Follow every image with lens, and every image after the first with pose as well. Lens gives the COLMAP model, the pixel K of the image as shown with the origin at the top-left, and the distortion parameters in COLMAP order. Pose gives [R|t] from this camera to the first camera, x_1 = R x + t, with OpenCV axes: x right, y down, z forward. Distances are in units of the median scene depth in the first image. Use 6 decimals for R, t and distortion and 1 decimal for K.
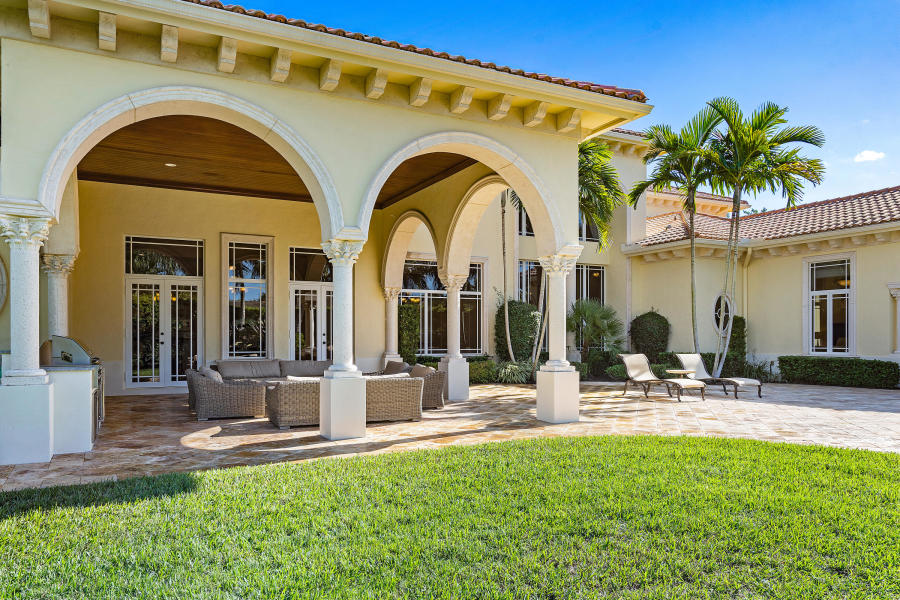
lens RADIAL K [[618.5, 0, 450.2], [0, 618.5, 304.7], [0, 0, 1]] dist [0.007694, -0.000273]
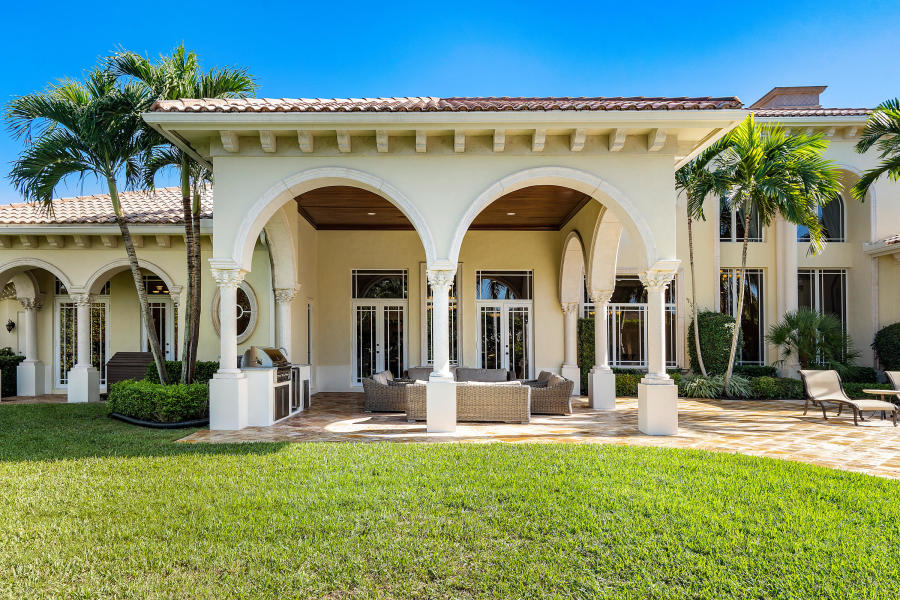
lens RADIAL K [[616.3, 0, 448.8], [0, 616.3, 304.9], [0, 0, 1]] dist [0.005132, 0.011200]
pose [[0.882241, -0.025808, -0.470090, 0.271178], [0.018134, 0.999618, -0.020846, -0.006510], [0.470449, 0.009867, 0.882372, -0.046104]]
